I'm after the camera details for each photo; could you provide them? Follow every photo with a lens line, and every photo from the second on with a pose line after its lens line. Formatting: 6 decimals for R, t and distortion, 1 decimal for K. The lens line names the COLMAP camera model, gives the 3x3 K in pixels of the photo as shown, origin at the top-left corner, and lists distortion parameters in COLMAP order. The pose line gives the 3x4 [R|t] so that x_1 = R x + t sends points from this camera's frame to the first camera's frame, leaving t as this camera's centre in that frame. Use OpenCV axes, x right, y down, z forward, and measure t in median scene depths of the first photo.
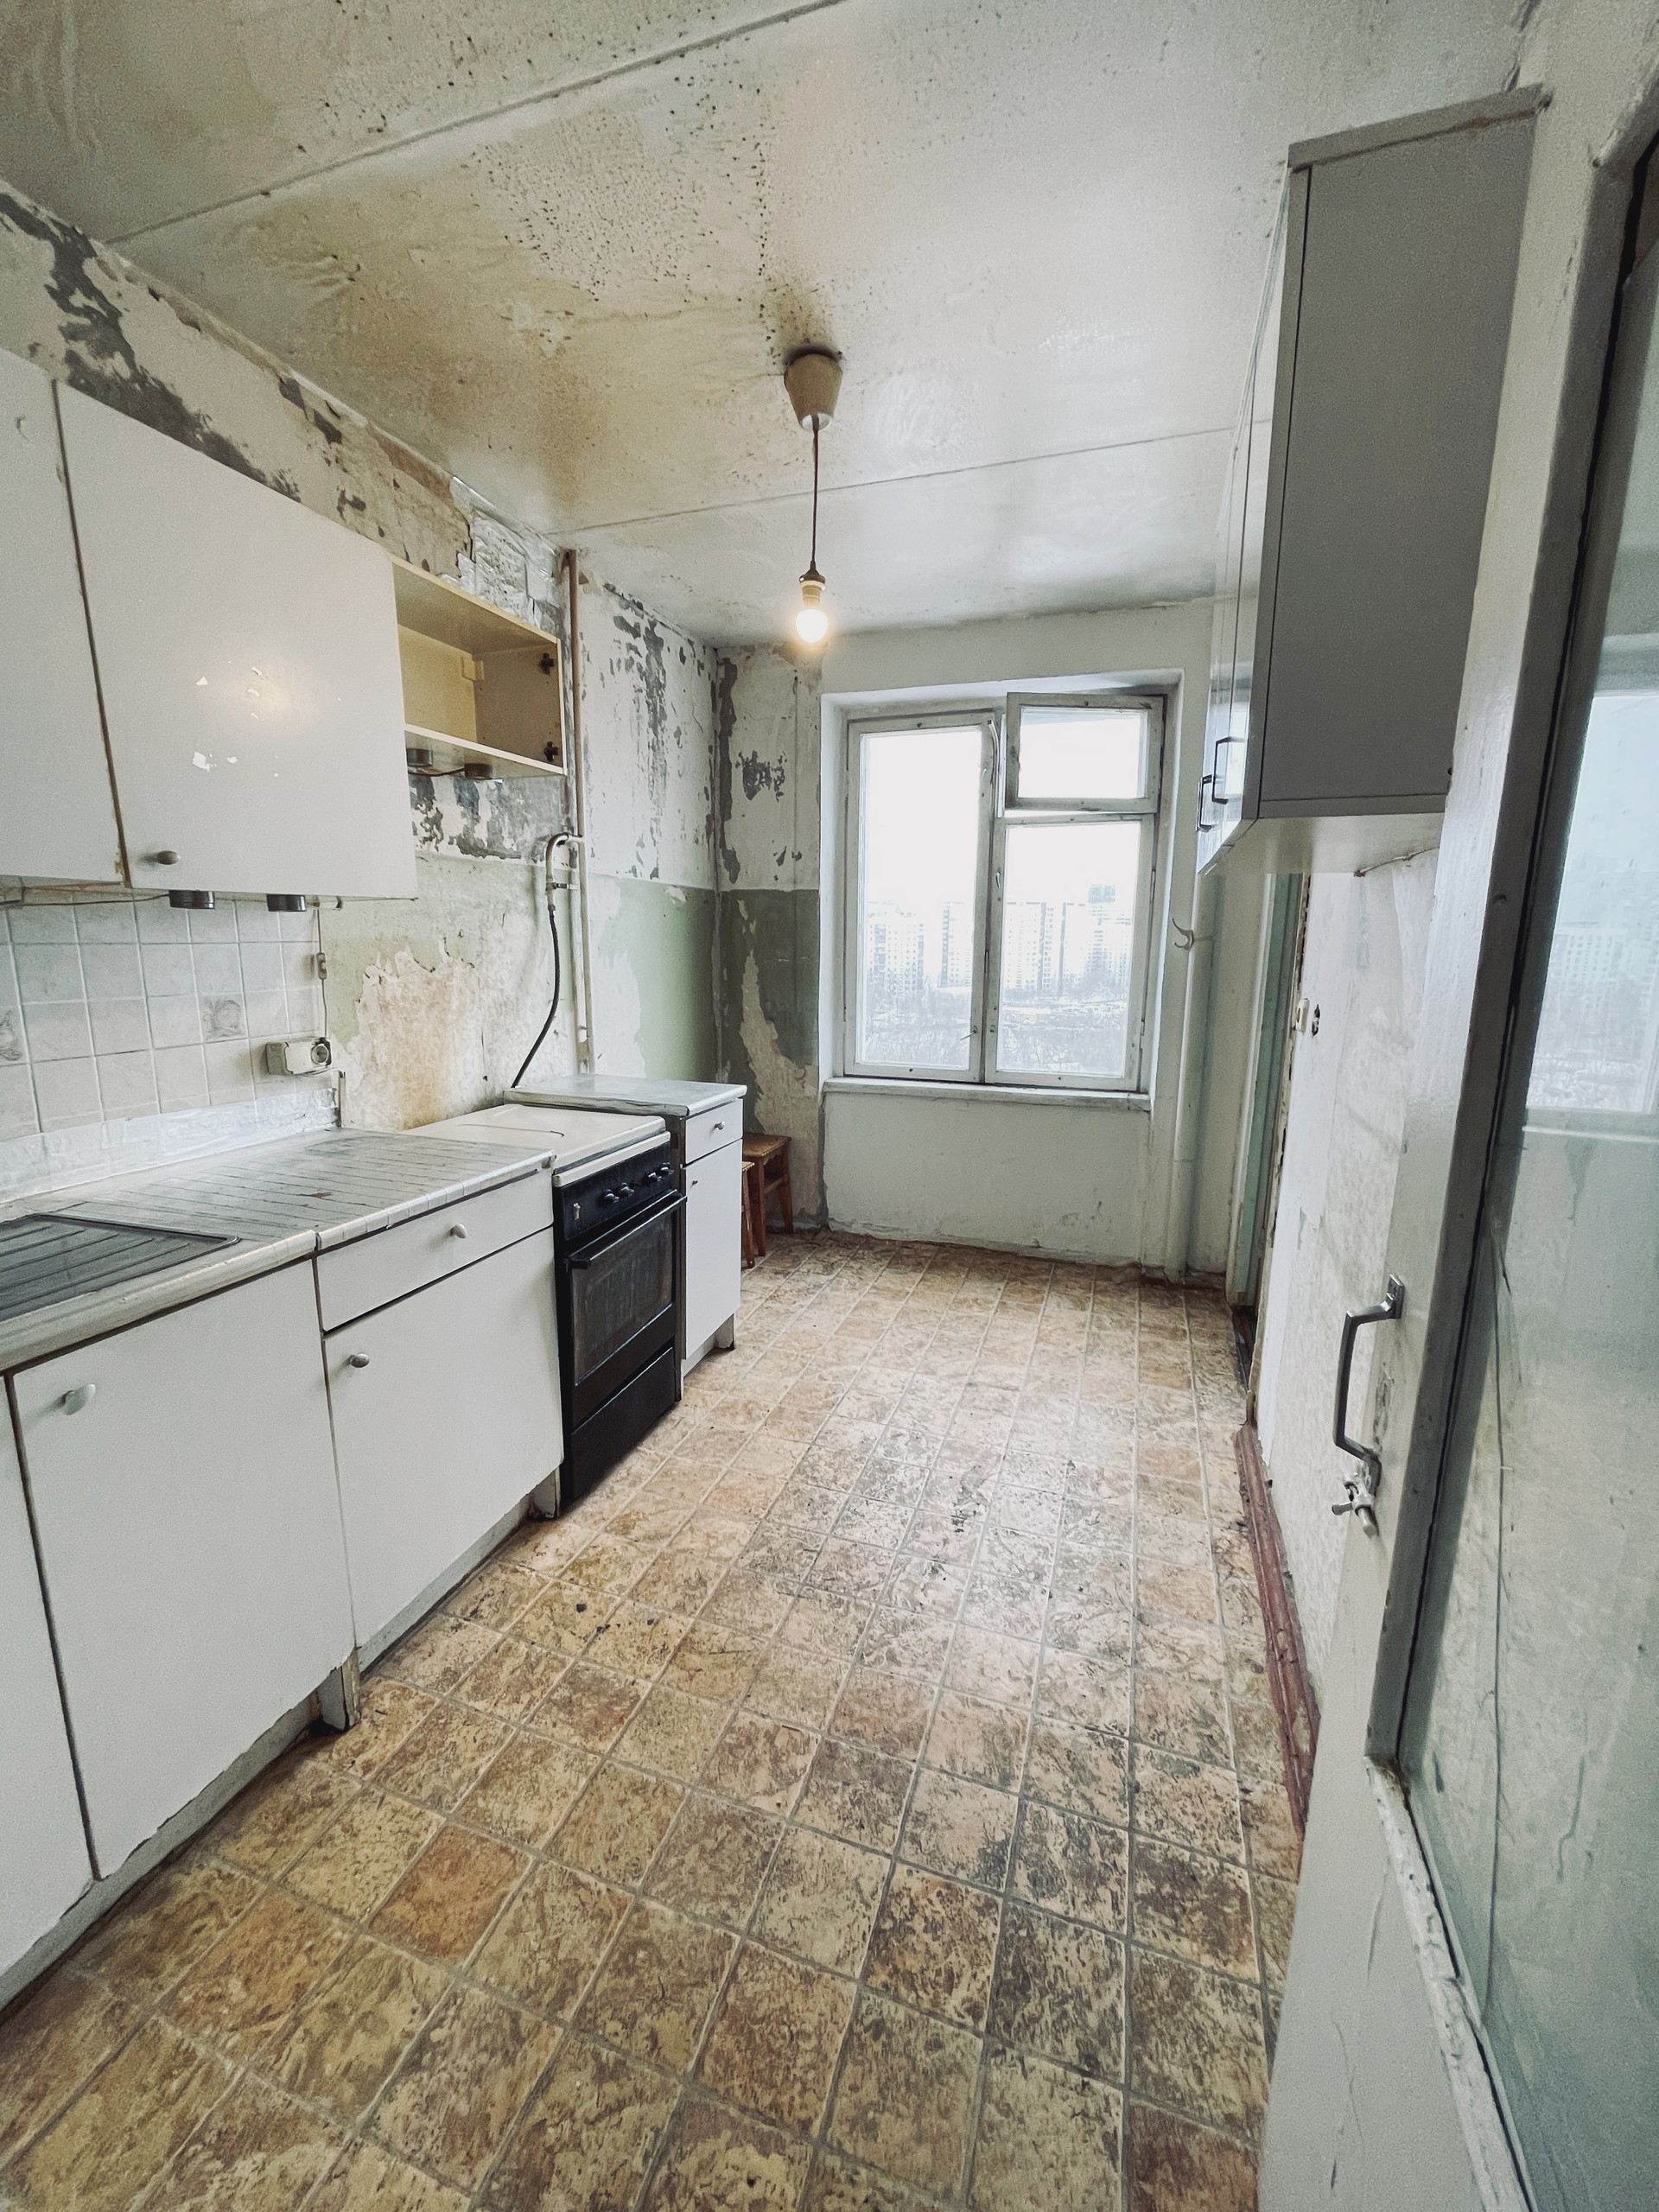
lens RADIAL K [[889.8, 0, 828.1], [0, 889.8, 1096.6], [0, 0, 1]] dist [-0.001964, -0.000296]
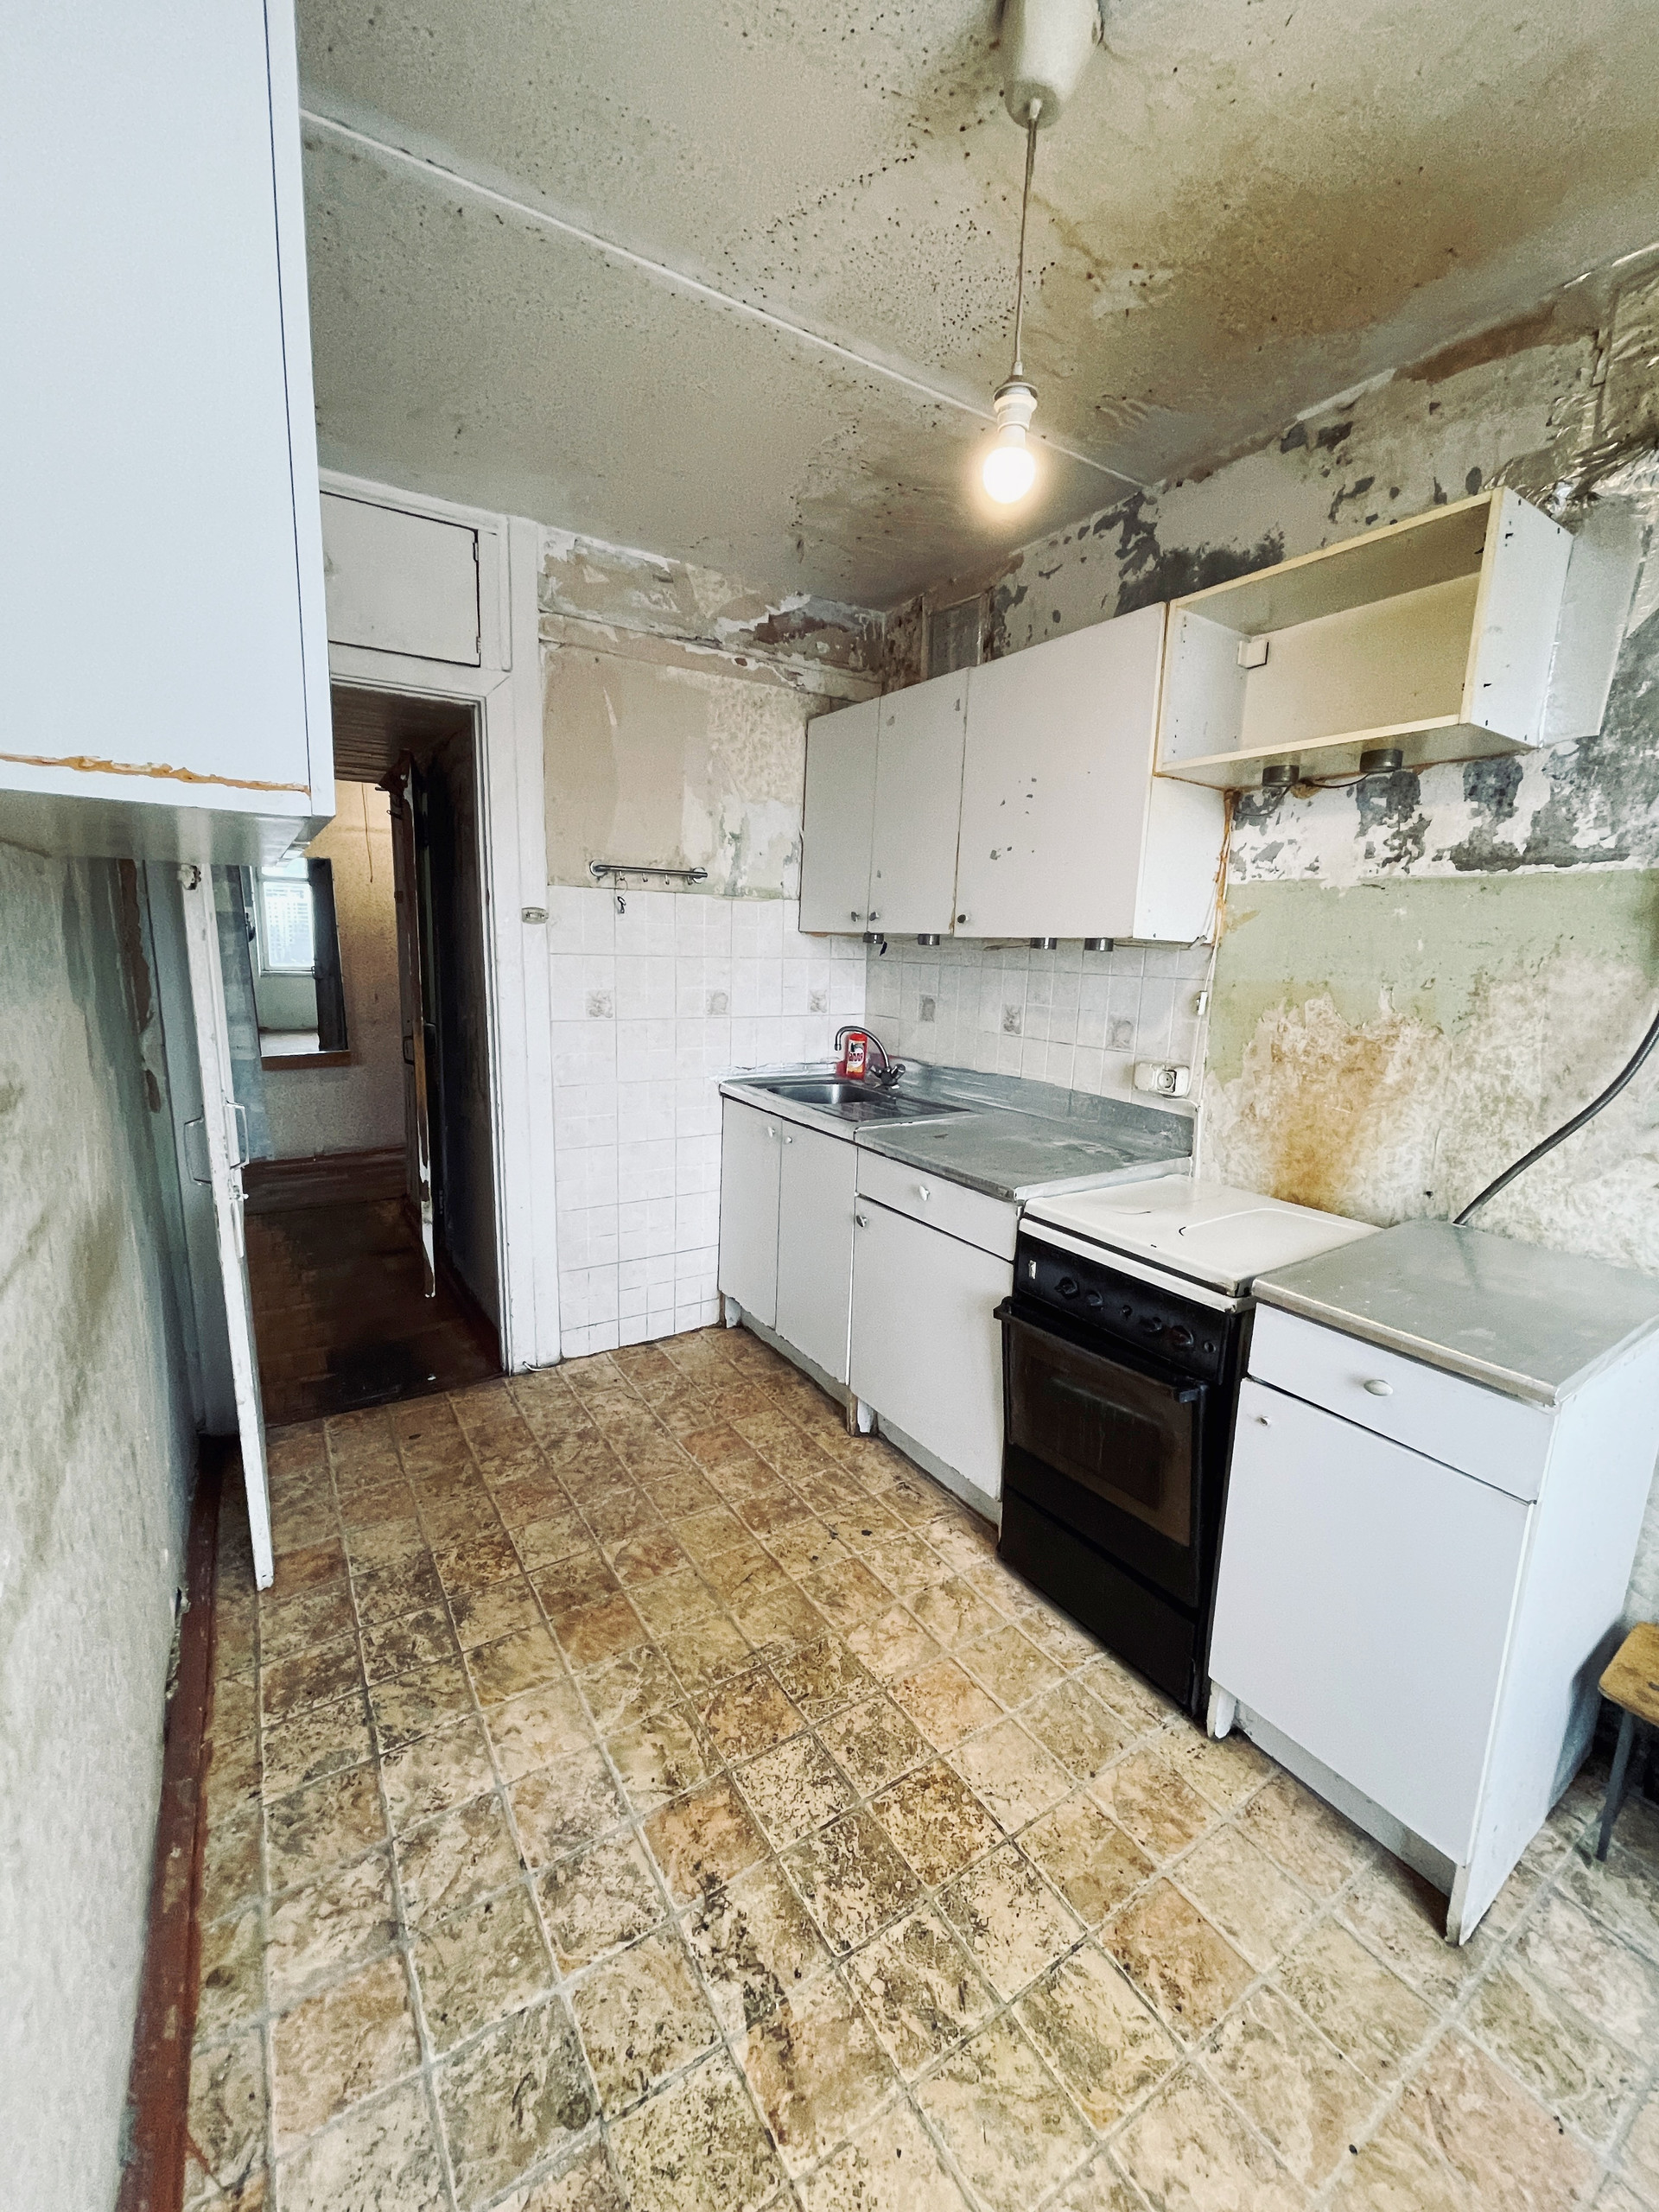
lens RADIAL K [[895.2, 0, 830.9], [0, 895.2, 1097.1], [0, 0, 1]] dist [-0.011994, 0.005807]
pose [[-0.611729, 0.110535, -0.783307, 0.340295], [-0.176829, 0.946028, 0.271593, -0.157125], [0.771051, 0.304652, -0.559167, 0.804113]]
